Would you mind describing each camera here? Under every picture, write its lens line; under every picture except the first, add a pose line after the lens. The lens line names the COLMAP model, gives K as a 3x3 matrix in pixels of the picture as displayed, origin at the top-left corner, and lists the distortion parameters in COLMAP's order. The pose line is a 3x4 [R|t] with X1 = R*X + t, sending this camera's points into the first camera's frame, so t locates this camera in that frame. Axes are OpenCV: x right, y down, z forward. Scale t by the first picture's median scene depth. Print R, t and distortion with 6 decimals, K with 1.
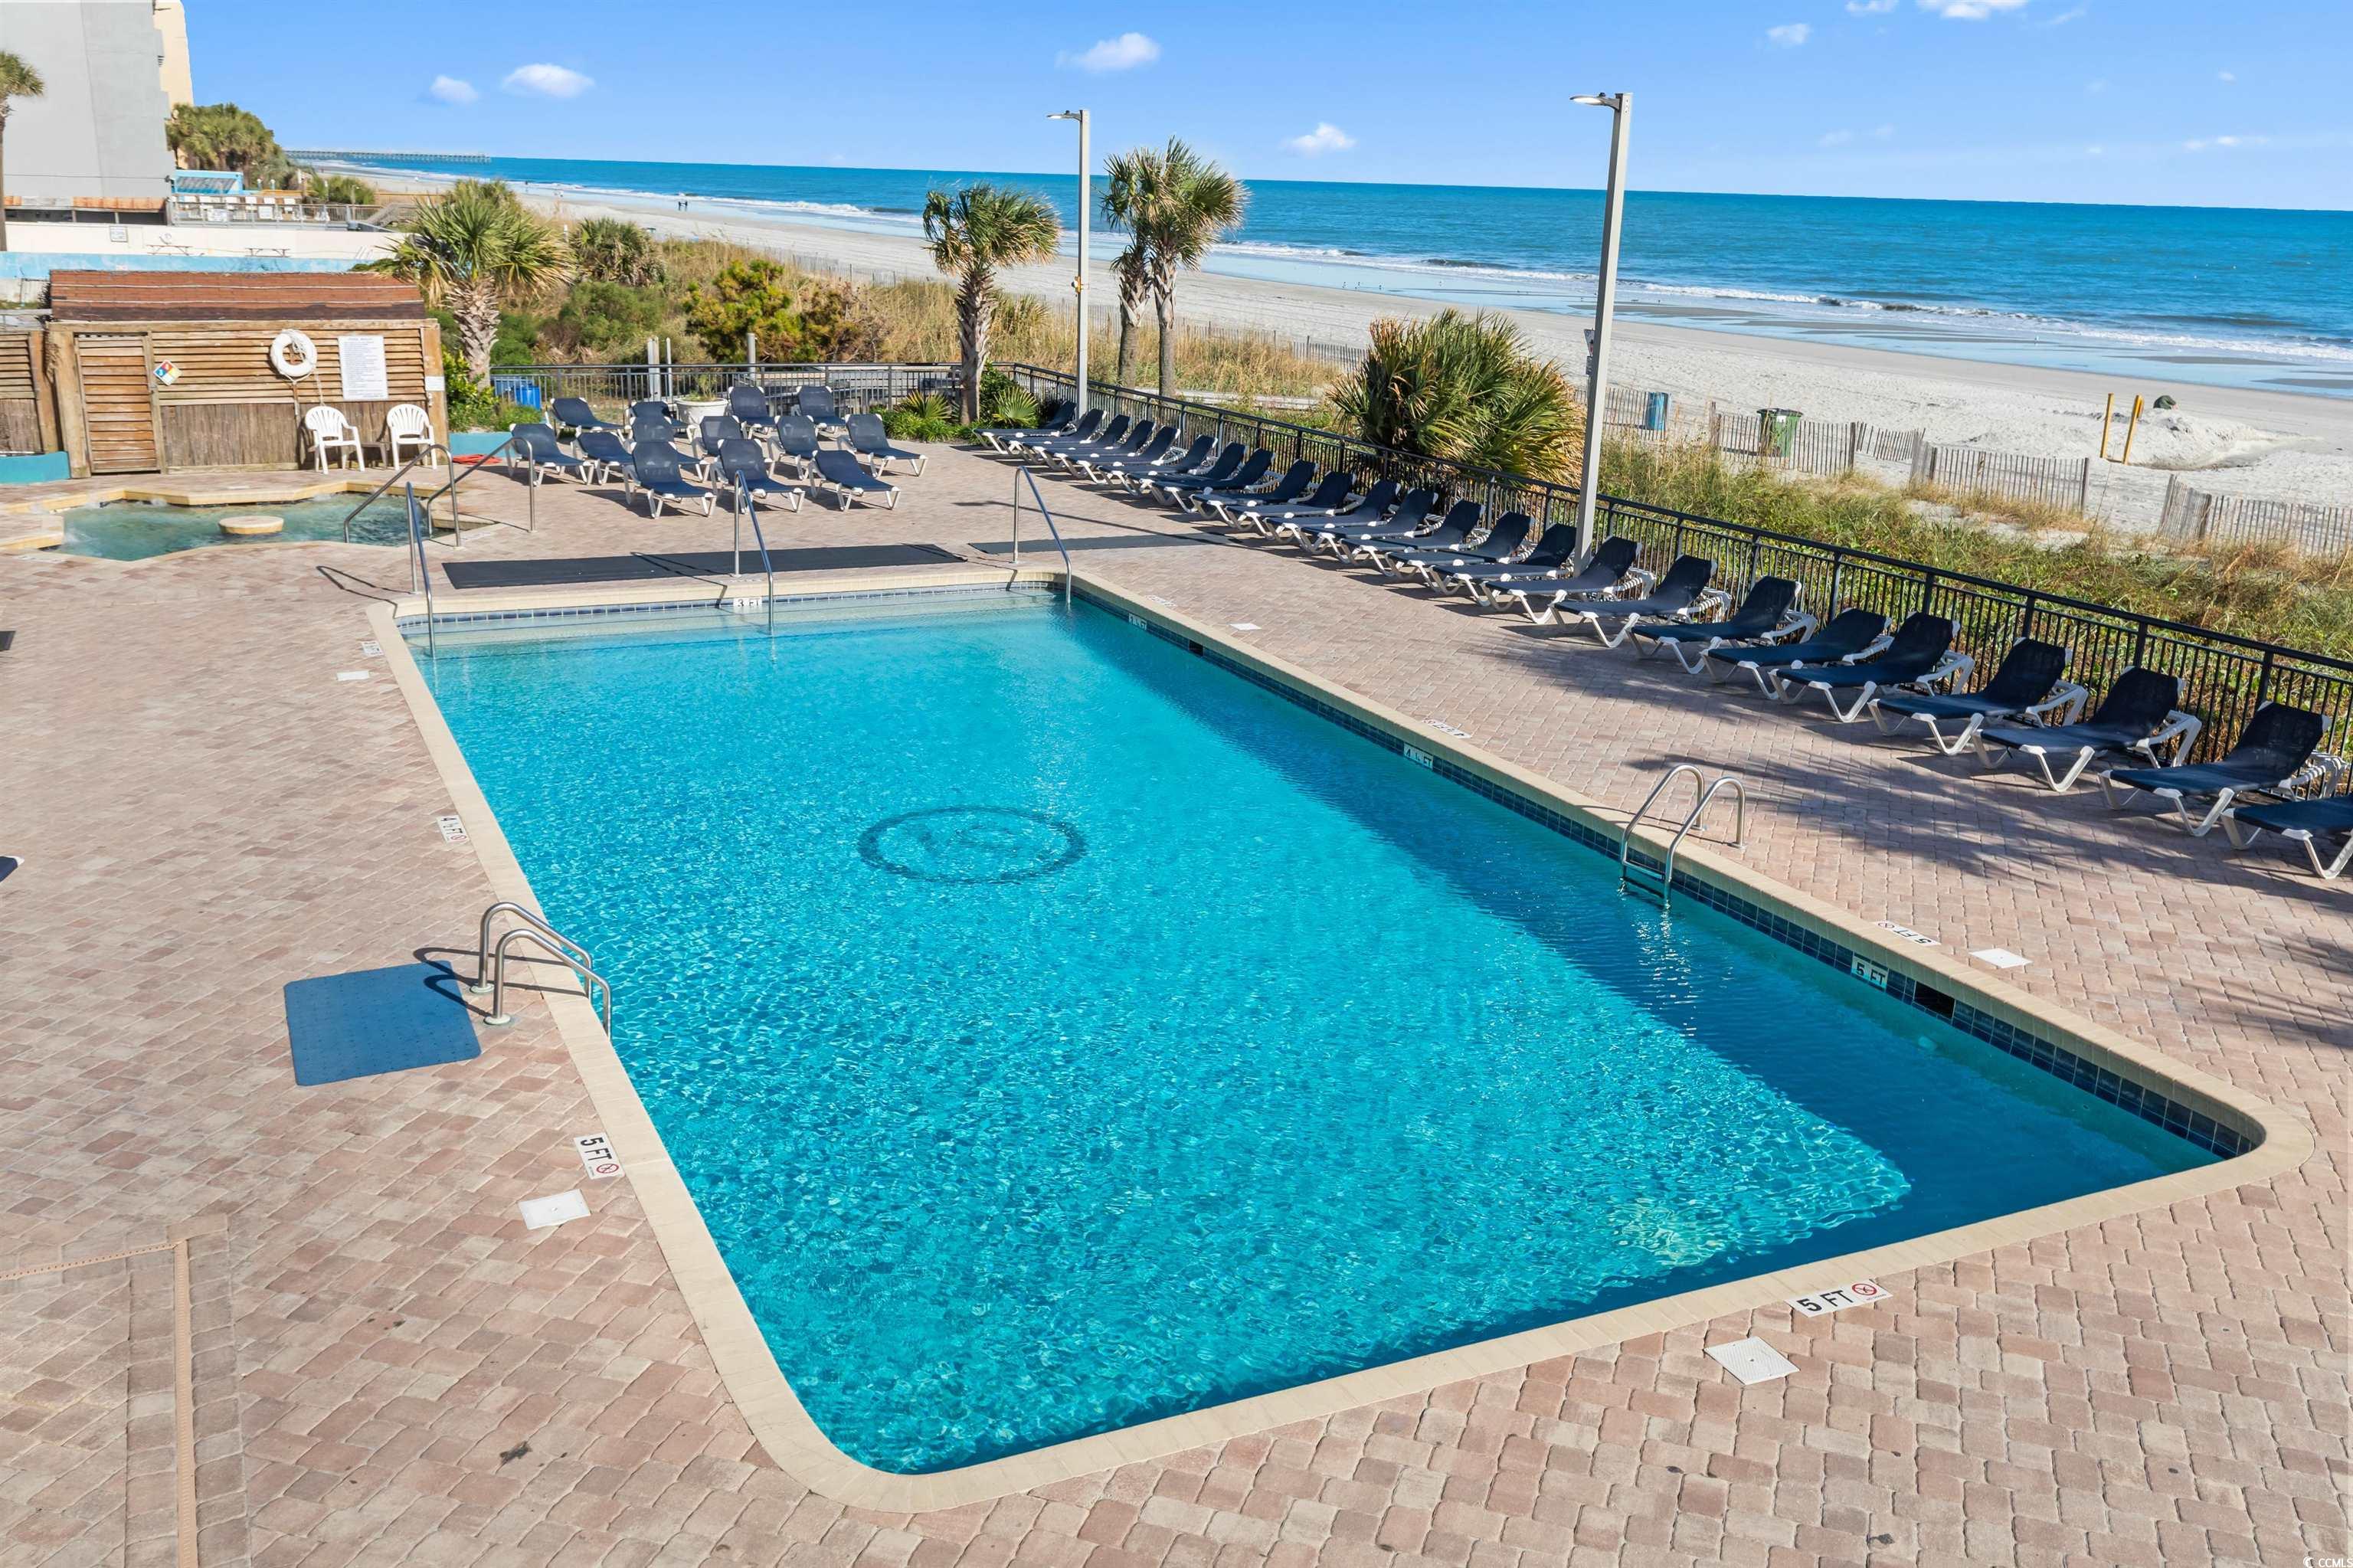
lens RADIAL K [[2093.1, 0, 1178.0], [0, 2093.1, 785.7], [0, 0, 1]] dist [0.007441, 0.013571]
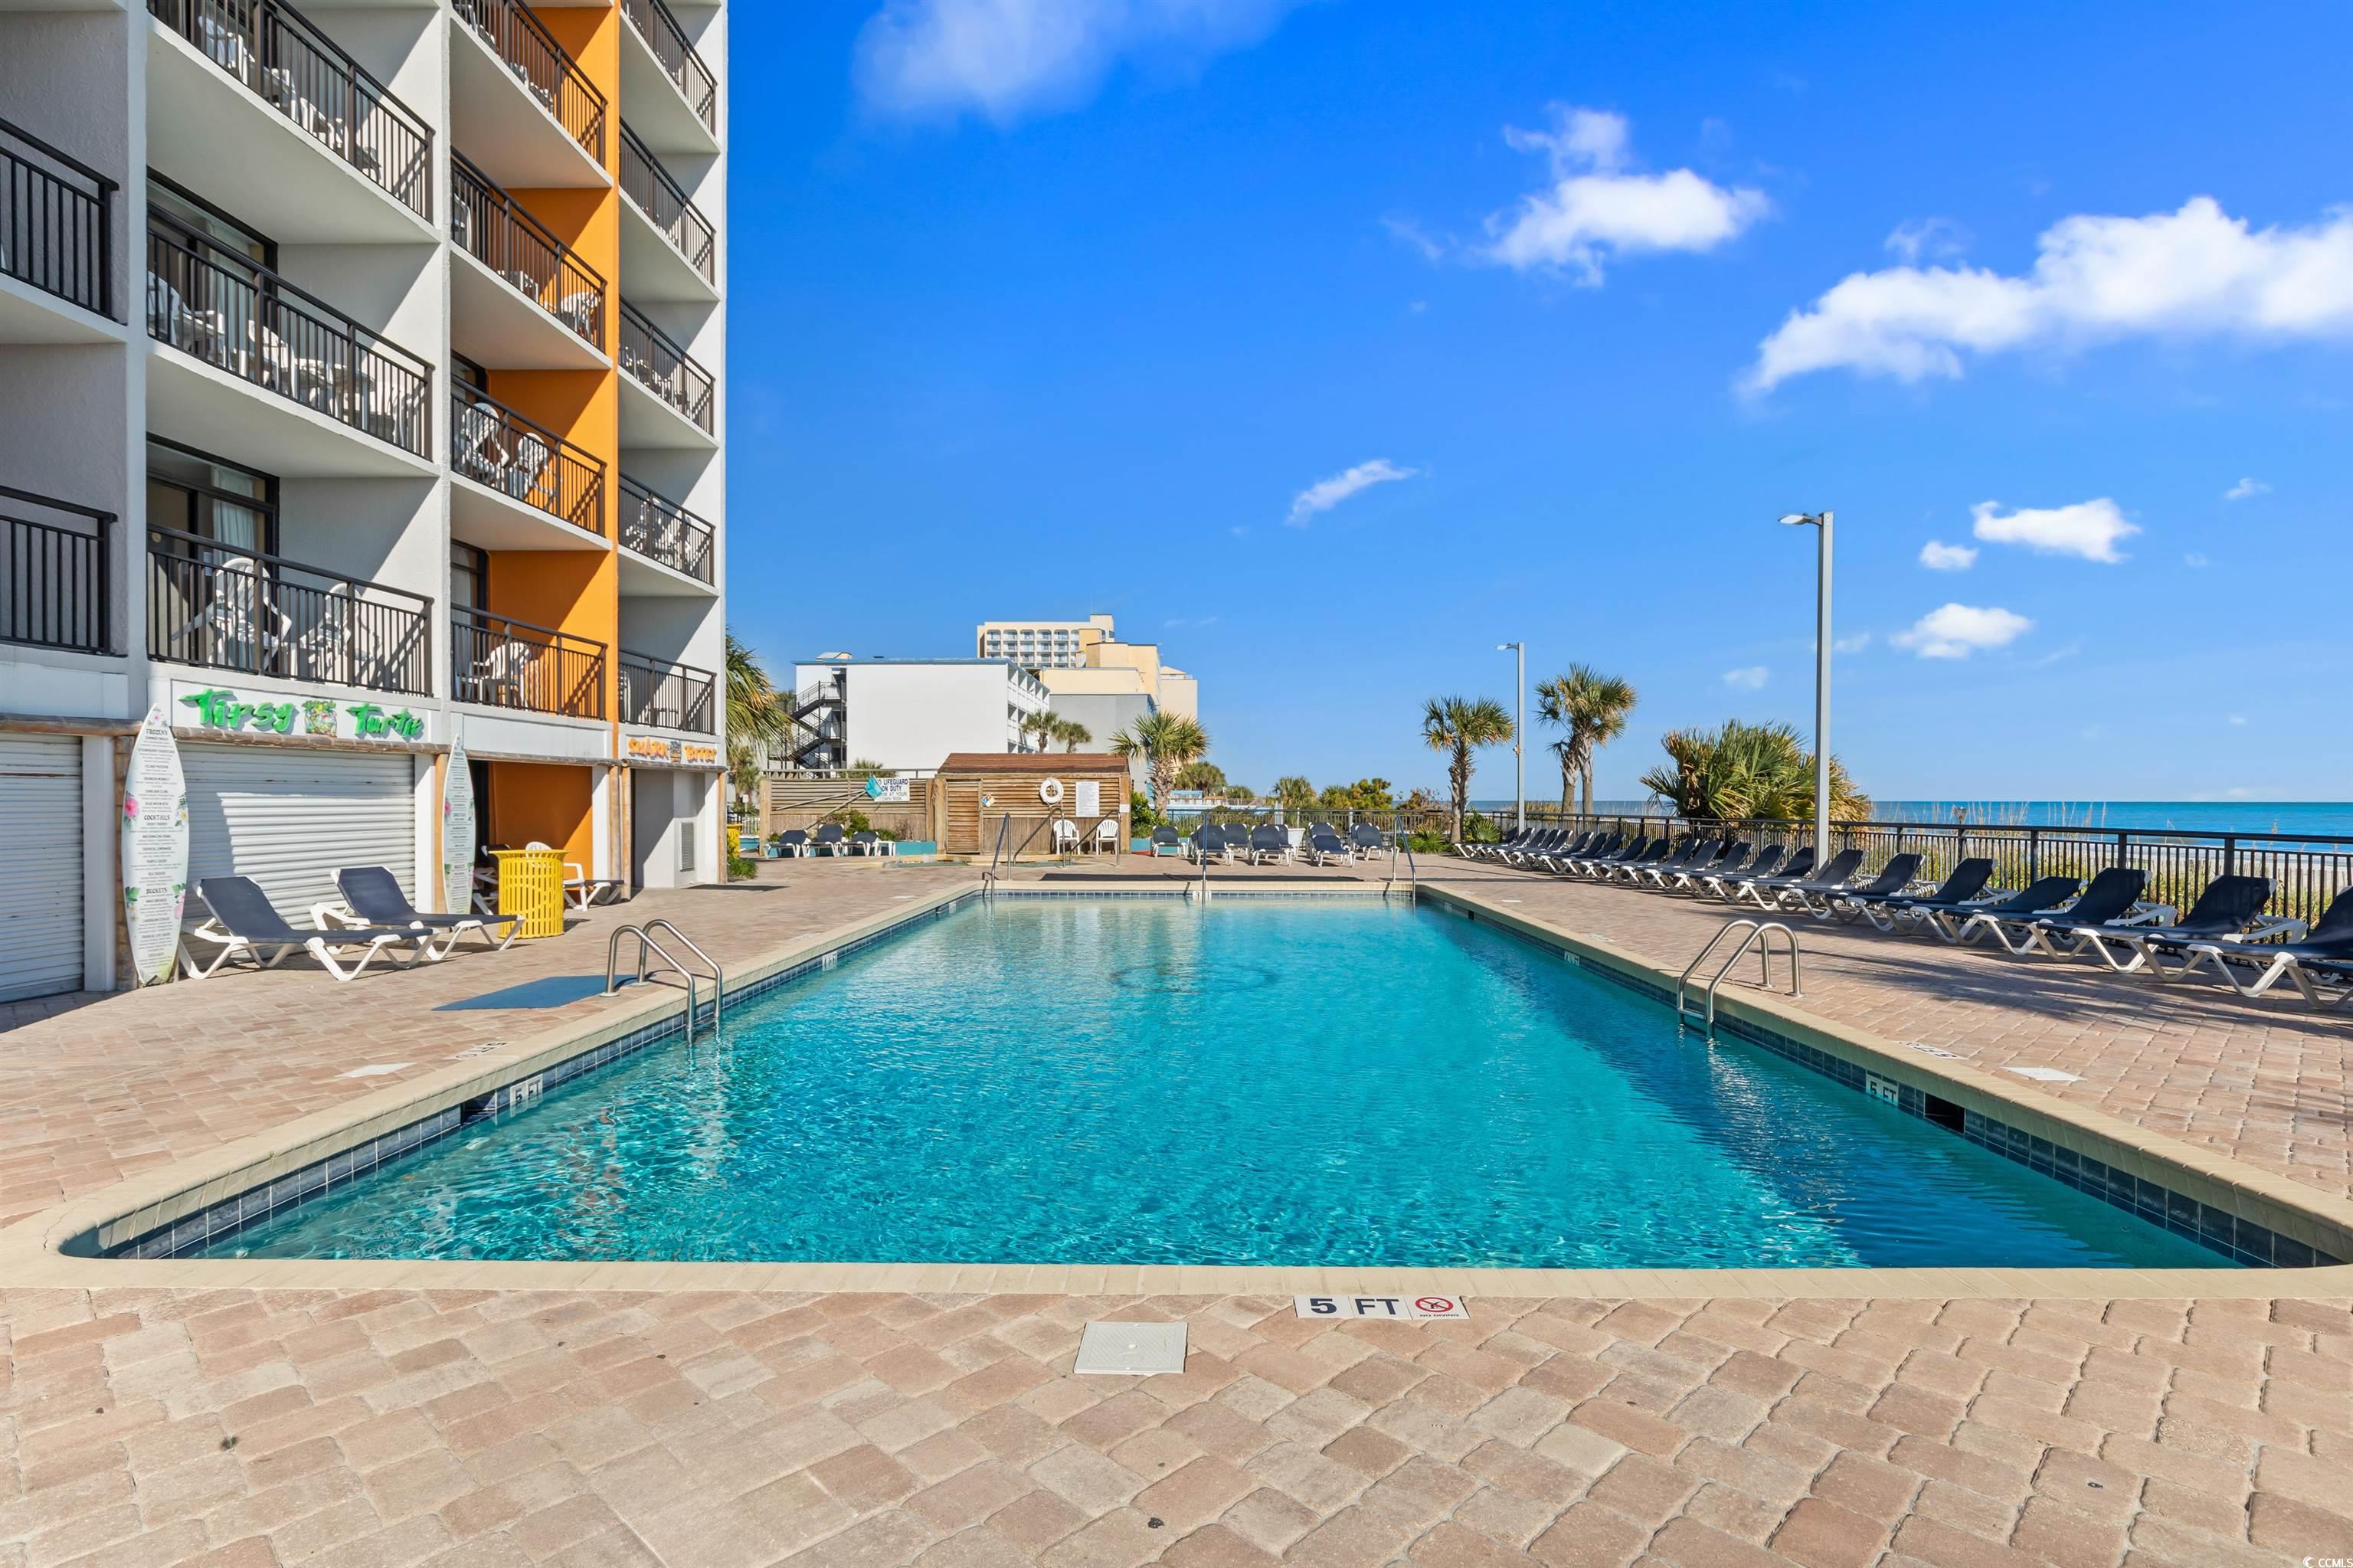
lens RADIAL K [[1169.8, 0, 1175.7], [0, 1169.8, 792.0], [0, 0, 1]] dist [0.004498, -0.000184]
pose [[0.898394, -0.029138, -0.438222, 0.136958], [-0.099125, 0.958598, -0.266954, 0.062974], [0.427858, 0.283268, 0.858310, 0.199141]]
